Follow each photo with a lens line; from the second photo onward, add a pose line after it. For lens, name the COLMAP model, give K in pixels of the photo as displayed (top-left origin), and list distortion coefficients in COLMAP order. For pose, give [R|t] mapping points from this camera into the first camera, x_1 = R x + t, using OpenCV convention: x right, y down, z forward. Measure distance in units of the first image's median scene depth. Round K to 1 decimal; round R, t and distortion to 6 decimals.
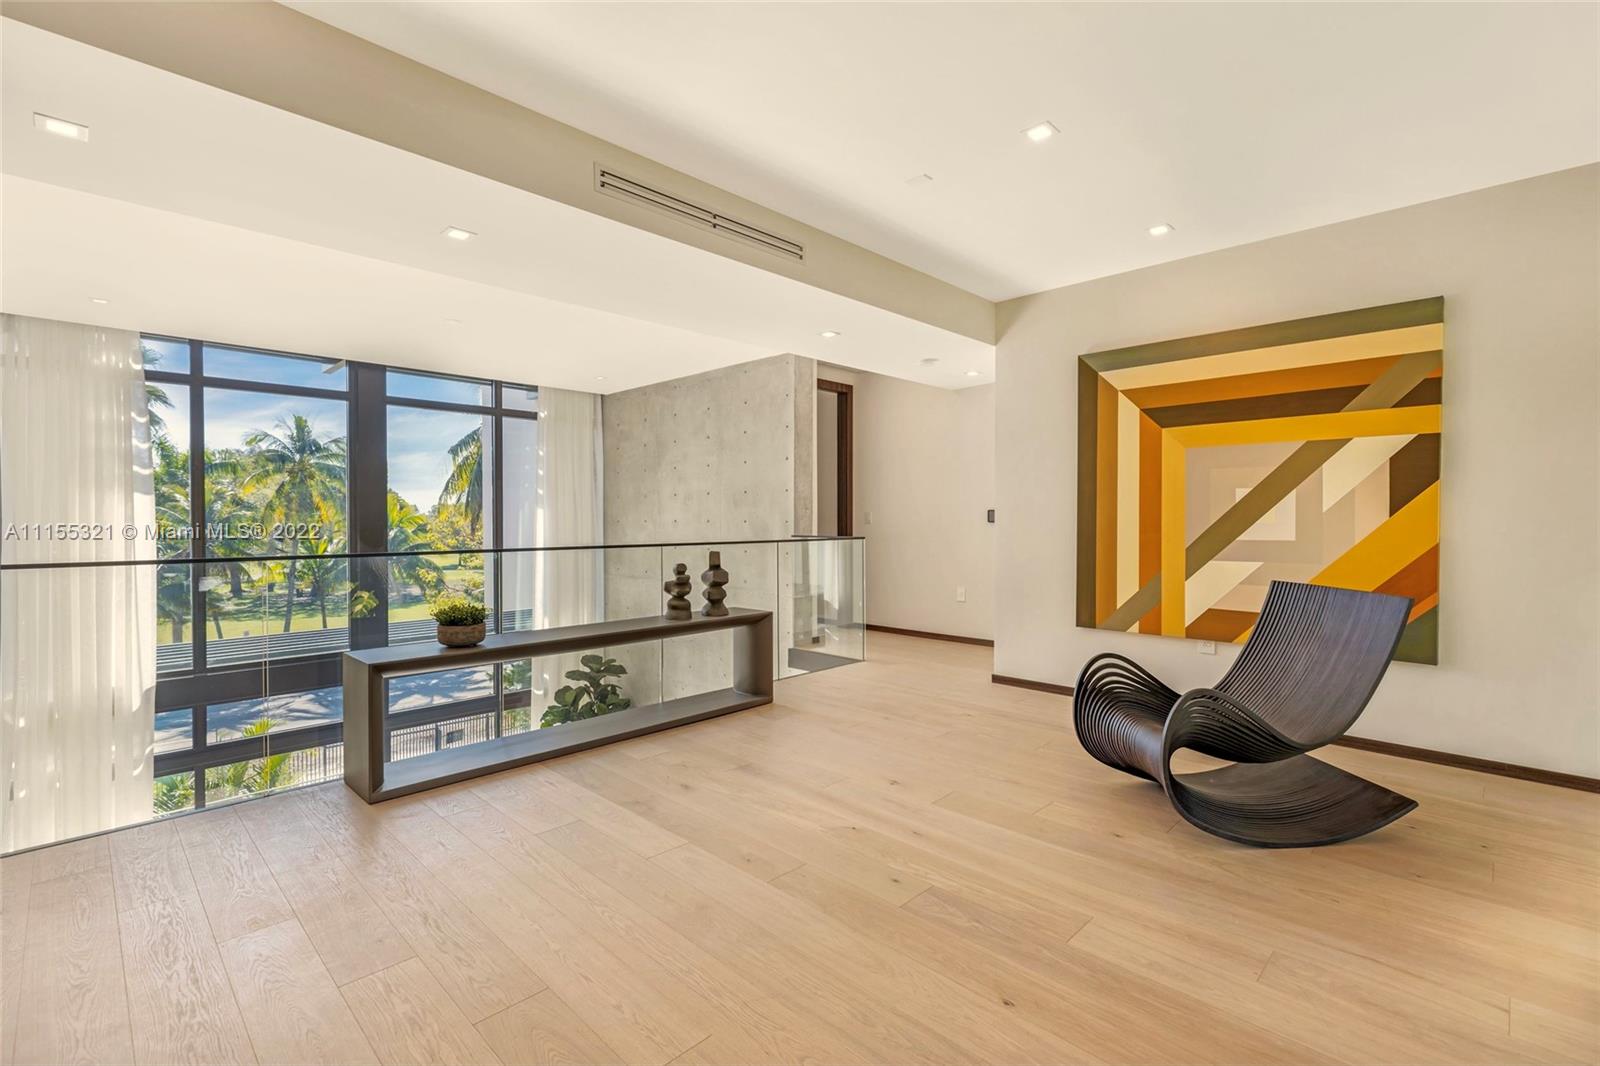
lens RADIAL K [[717.8, 0, 809.5], [0, 717.8, 526.2], [0, 0, 1]] dist [0.000908, 0.000058]
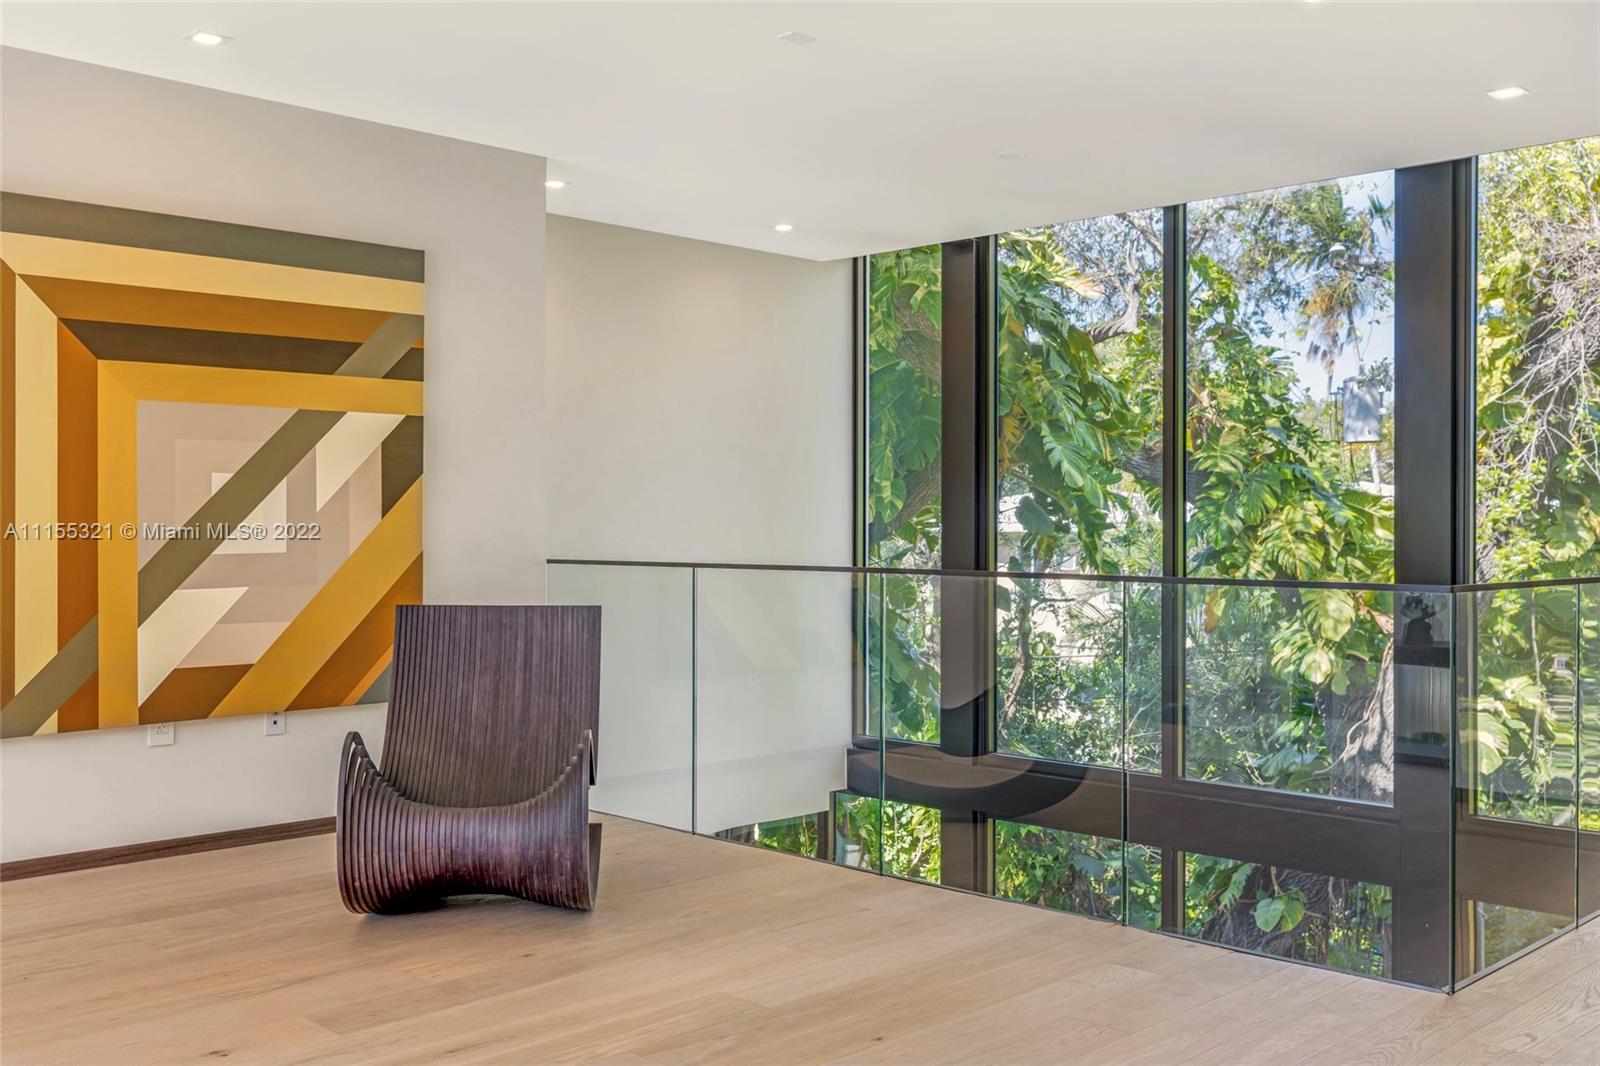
lens RADIAL K [[1529.1, 0, 800.0], [0, 1529.1, 533.0], [0, 0, 1]] dist [-0.009640, -0.005556]
pose [[0.010711, -0.009682, 0.999896, -0.795658], [0.010003, 0.999904, 0.009575, -0.007632], [-0.999893, 0.009899, 0.010806, 0.500916]]
